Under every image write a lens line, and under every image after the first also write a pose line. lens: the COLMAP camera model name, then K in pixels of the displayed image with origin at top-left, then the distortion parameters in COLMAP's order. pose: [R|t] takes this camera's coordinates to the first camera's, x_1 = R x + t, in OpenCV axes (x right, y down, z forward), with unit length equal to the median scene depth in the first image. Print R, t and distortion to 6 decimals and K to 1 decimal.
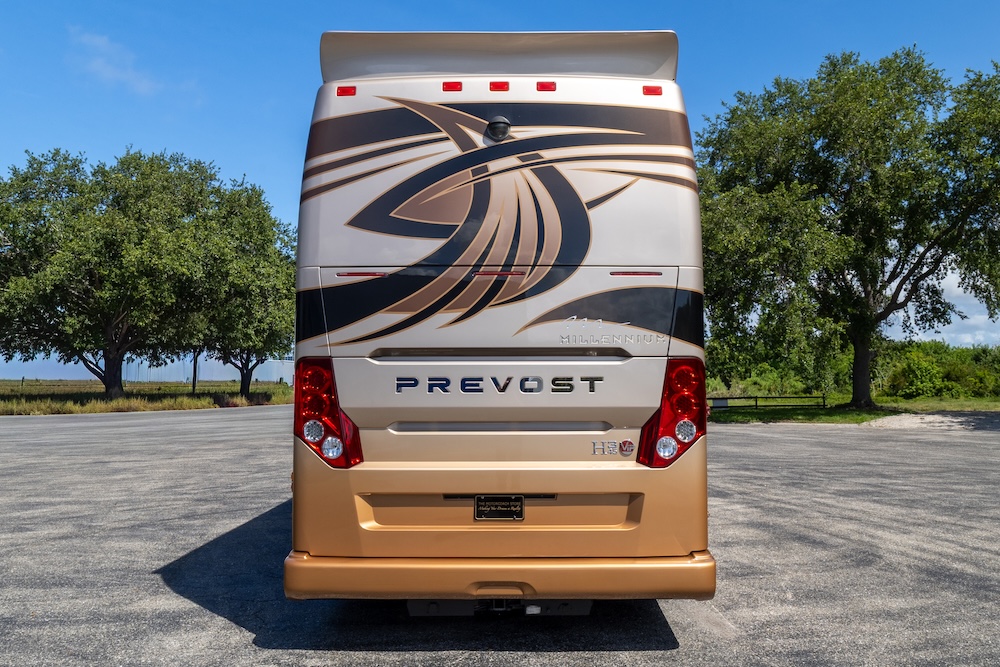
lens RADIAL K [[807.6, 0, 501.8], [0, 807.6, 330.0], [0, 0, 1]] dist [0.010675, -0.017099]
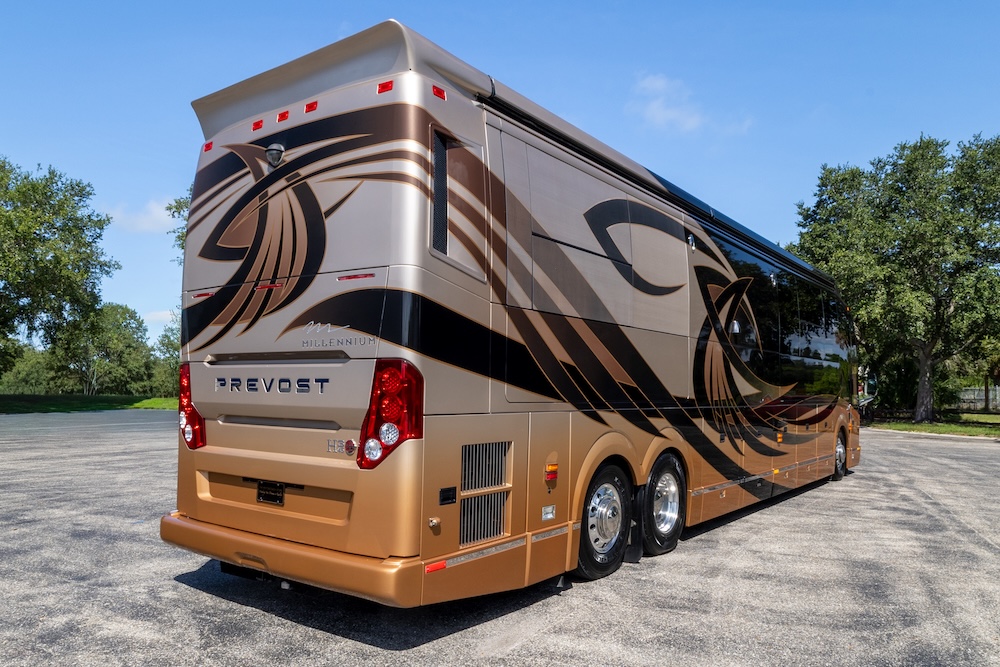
lens RADIAL K [[718.3, 0, 496.2], [0, 718.3, 380.6], [0, 0, 1]] dist [0.003169, 0.007393]
pose [[0.801801, 0.006124, -0.597560, 0.850922], [0.024561, 0.998765, 0.043191, 0.025640], [0.597086, -0.049307, 0.800660, 0.381539]]
